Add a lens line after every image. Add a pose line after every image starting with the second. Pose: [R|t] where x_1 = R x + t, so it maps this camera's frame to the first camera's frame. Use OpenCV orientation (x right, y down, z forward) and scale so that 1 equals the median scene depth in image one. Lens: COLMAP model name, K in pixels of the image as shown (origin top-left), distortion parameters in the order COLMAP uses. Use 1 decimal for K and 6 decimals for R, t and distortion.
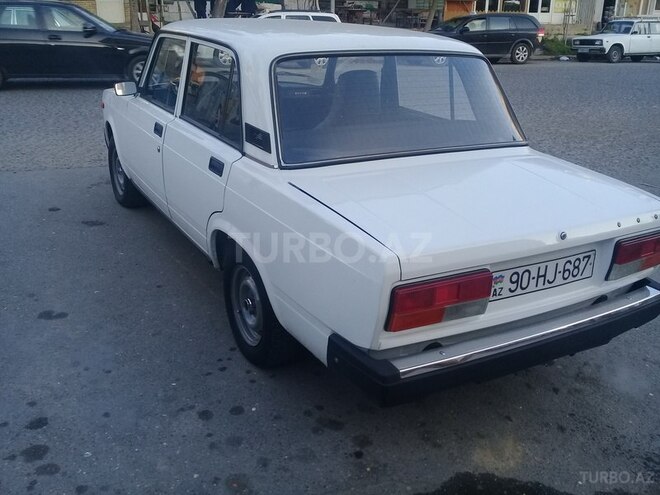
lens RADIAL K [[599.7, 0, 330.0], [0, 599.7, 247.5], [0, 0, 1]] dist [0.097268, -0.190725]
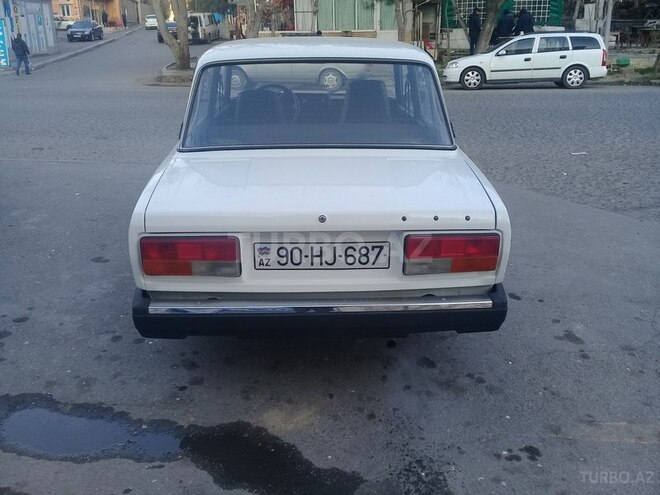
lens RADIAL K [[599.7, 0, 330.0], [0, 599.7, 247.5], [0, 0, 1]] dist [0.097268, -0.190725]
pose [[0.884475, 0.117126, -0.451648, 0.832215], [-0.135303, 0.990772, -0.008031, 0.036091], [0.446540, 0.068213, 0.892160, 0.039879]]
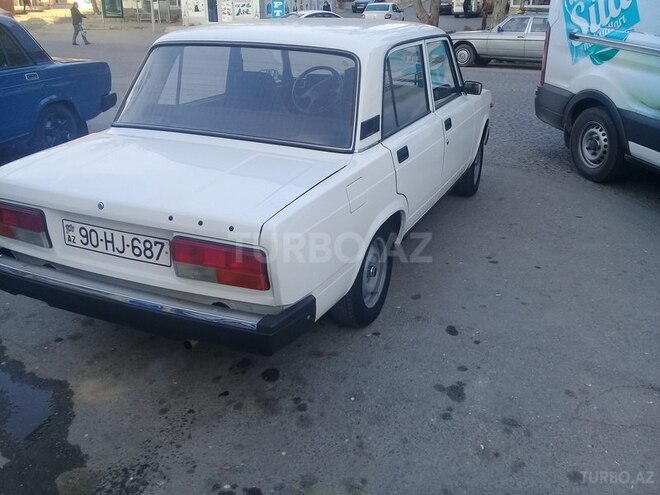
lens RADIAL K [[599.7, 0, 330.0], [0, 599.7, 247.5], [0, 0, 1]] dist [0.097268, -0.190725]
pose [[0.592847, 0.269922, -0.758732, 1.385562], [-0.280156, 0.952434, 0.119928, -0.182216], [0.755013, 0.141464, 0.640268, 0.578356]]
